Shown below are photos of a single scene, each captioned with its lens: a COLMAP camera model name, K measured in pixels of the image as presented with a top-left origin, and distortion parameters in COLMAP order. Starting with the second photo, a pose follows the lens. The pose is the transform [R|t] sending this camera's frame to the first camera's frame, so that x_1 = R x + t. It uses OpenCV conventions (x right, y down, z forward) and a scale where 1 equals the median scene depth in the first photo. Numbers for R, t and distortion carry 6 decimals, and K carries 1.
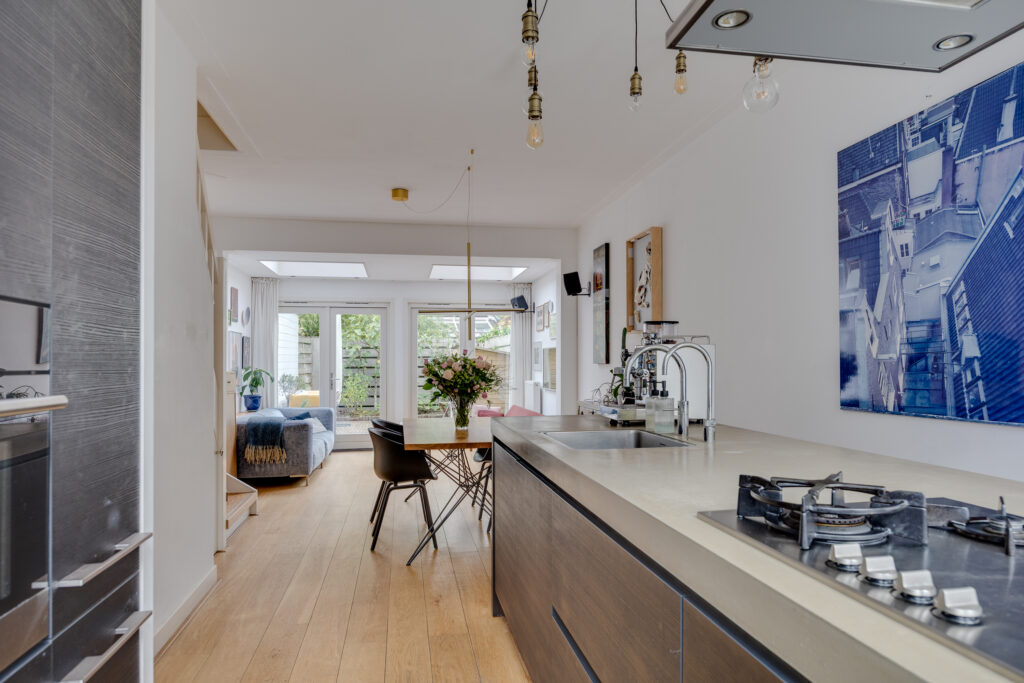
lens RADIAL K [[669.5, 0, 531.7], [0, 669.5, 353.9], [0, 0, 1]] dist [0.001727, -0.004901]
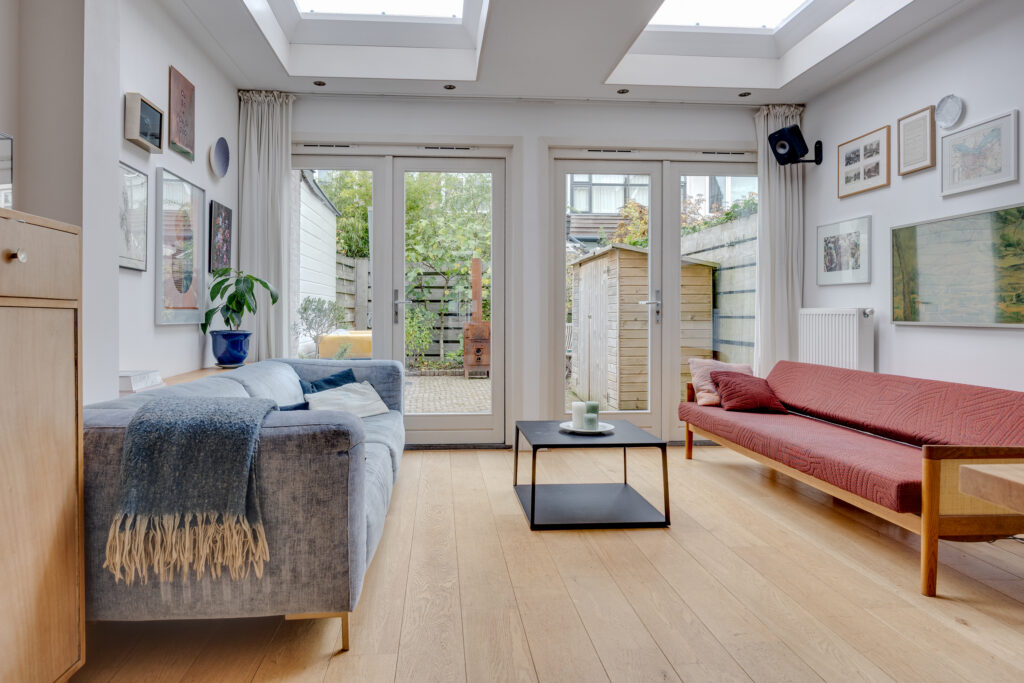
lens RADIAL K [[669.5, 0, 488.1], [0, 669.5, 311.1], [0, 0, 1]] dist [0.001727, -0.004901]
pose [[0.992889, 0.005583, -0.118916, -0.193014], [-0.004134, 0.999914, 0.012432, 0.042026], [0.118975, -0.011852, 0.992826, 0.578075]]
